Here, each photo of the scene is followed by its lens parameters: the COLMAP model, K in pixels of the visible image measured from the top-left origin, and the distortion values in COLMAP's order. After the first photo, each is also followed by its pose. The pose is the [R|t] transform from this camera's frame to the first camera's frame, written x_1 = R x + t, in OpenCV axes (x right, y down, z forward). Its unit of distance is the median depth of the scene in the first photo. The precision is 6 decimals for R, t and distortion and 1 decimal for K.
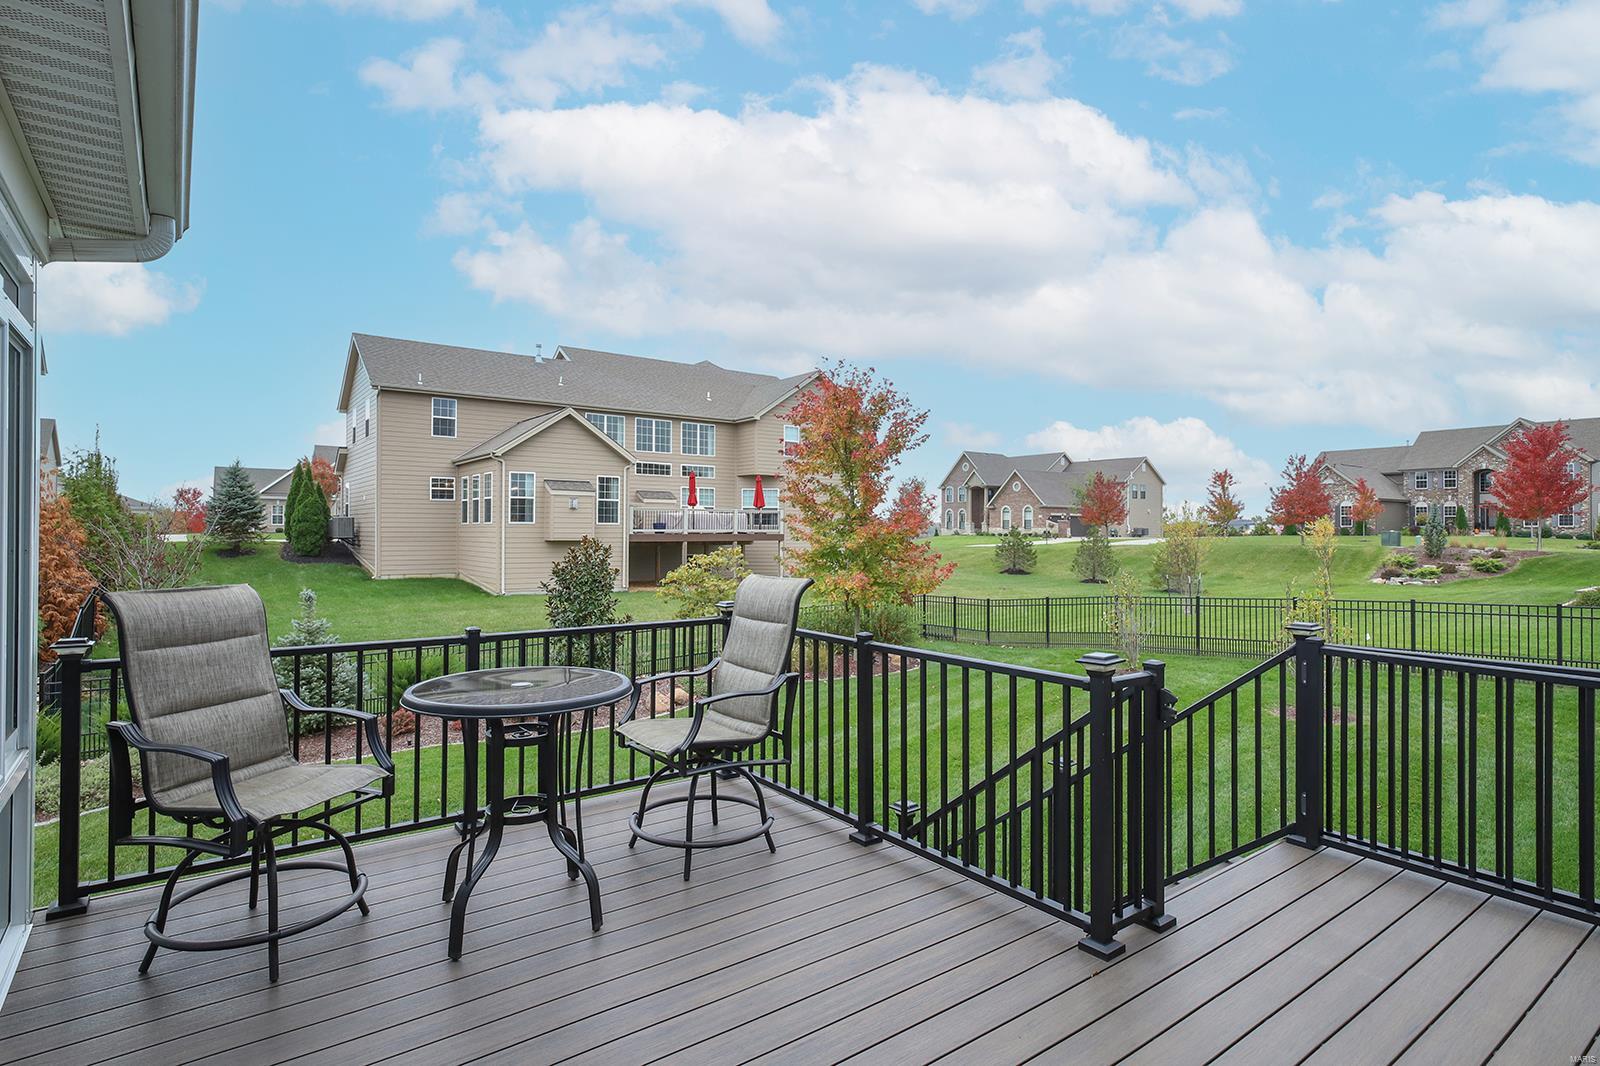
lens RADIAL K [[830.9, 0, 811.6], [0, 830.9, 539.7], [0, 0, 1]] dist [-0.004565, -0.000321]
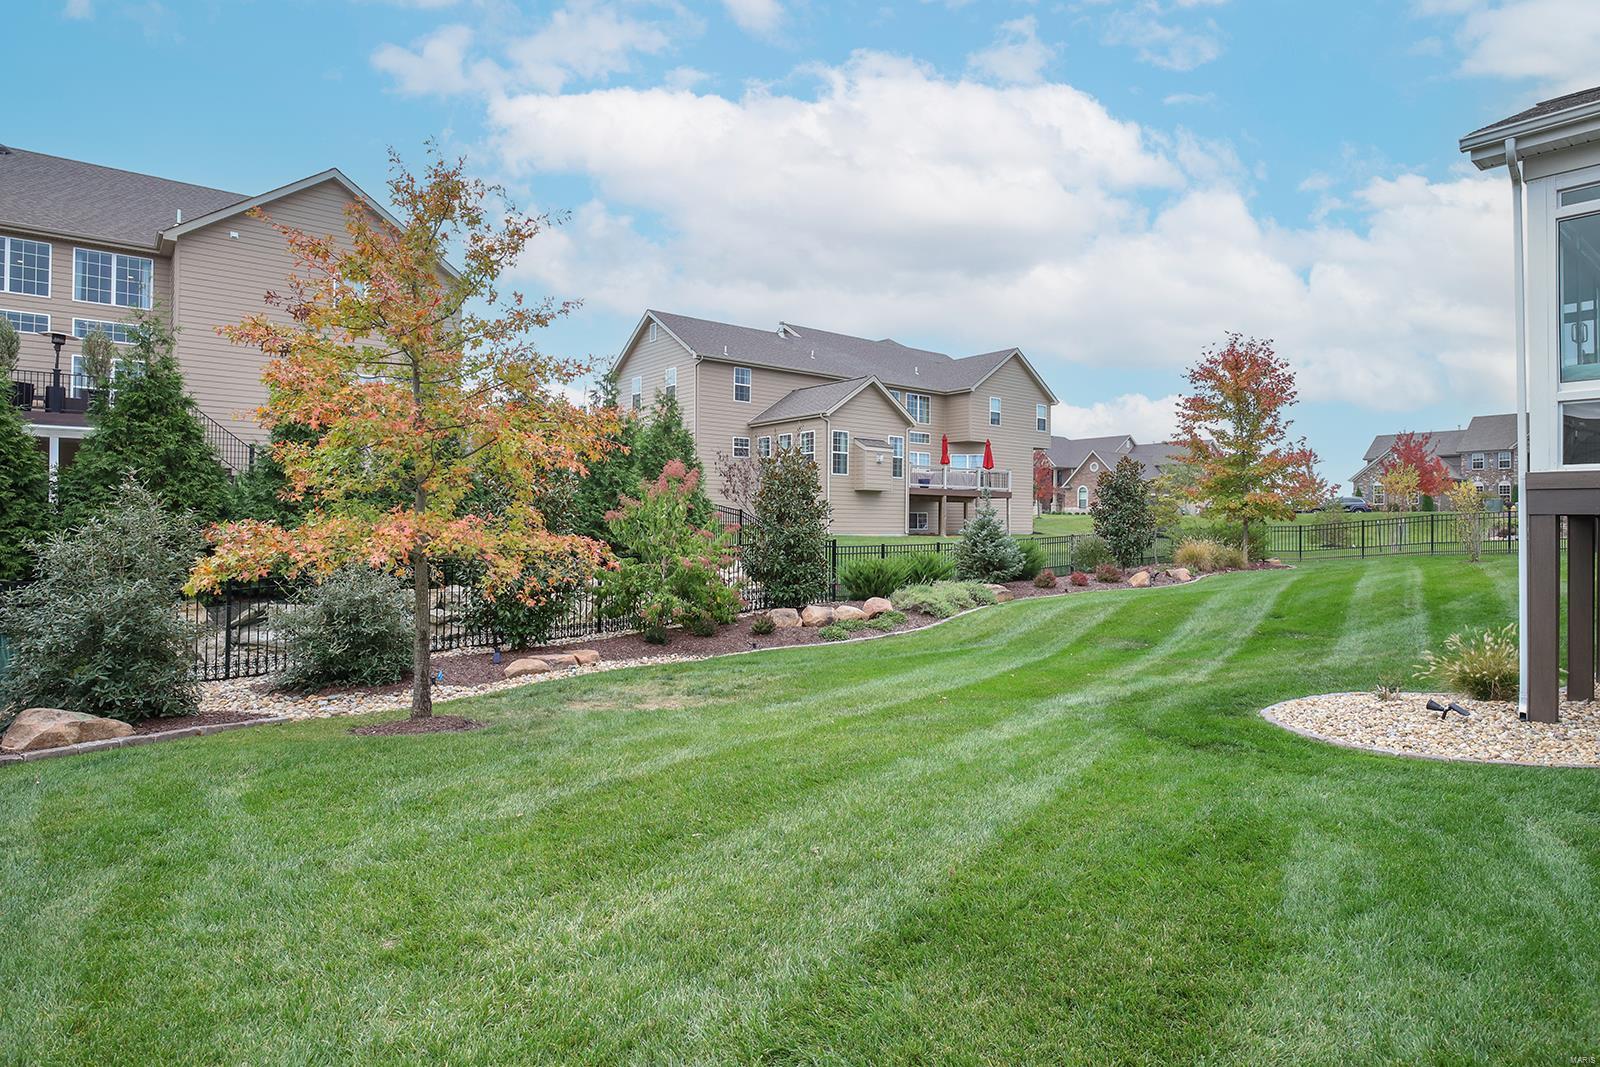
lens RADIAL K [[865.8, 0, 788.9], [0, 865.8, 529.0], [0, 0, 1]] dist [-0.031406, -0.000025]
pose [[0.999942, 0.000701, 0.010741, -0.197462], [-0.000619, 0.999971, -0.007623, 0.029383], [-0.010746, 0.007615, 0.999913, -0.090087]]
